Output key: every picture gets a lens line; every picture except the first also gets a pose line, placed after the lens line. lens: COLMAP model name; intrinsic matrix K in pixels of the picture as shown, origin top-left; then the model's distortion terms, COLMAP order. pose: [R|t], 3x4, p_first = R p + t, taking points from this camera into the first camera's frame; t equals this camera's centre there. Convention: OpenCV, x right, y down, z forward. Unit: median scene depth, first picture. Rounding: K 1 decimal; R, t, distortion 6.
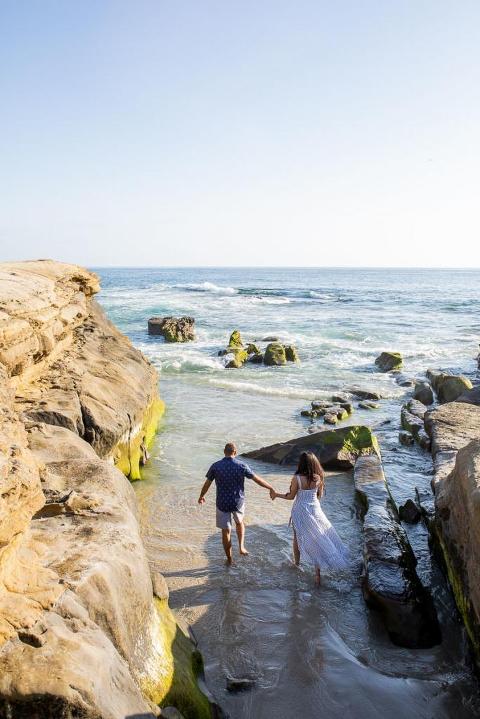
lens RADIAL K [[704.7, 0, 240.0], [0, 704.7, 359.5], [0, 0, 1]] dist [-0.042145, 0.022998]
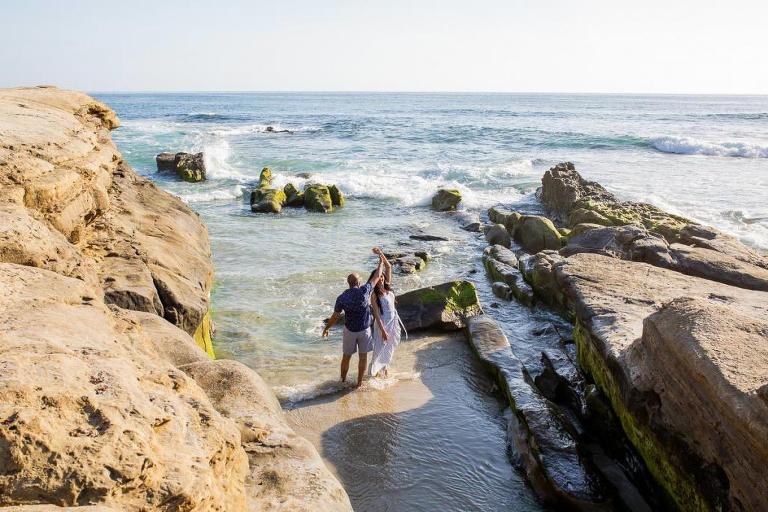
lens RADIAL K [[752.7, 0, 371.1], [0, 752.7, 253.6], [0, 0, 1]] dist [-0.042145, 0.022998]
pose [[0.981168, -0.039188, 0.189141, -0.138463], [0.023333, 0.996079, 0.085338, -0.026182], [-0.191743, -0.079318, 0.978235, 0.133467]]
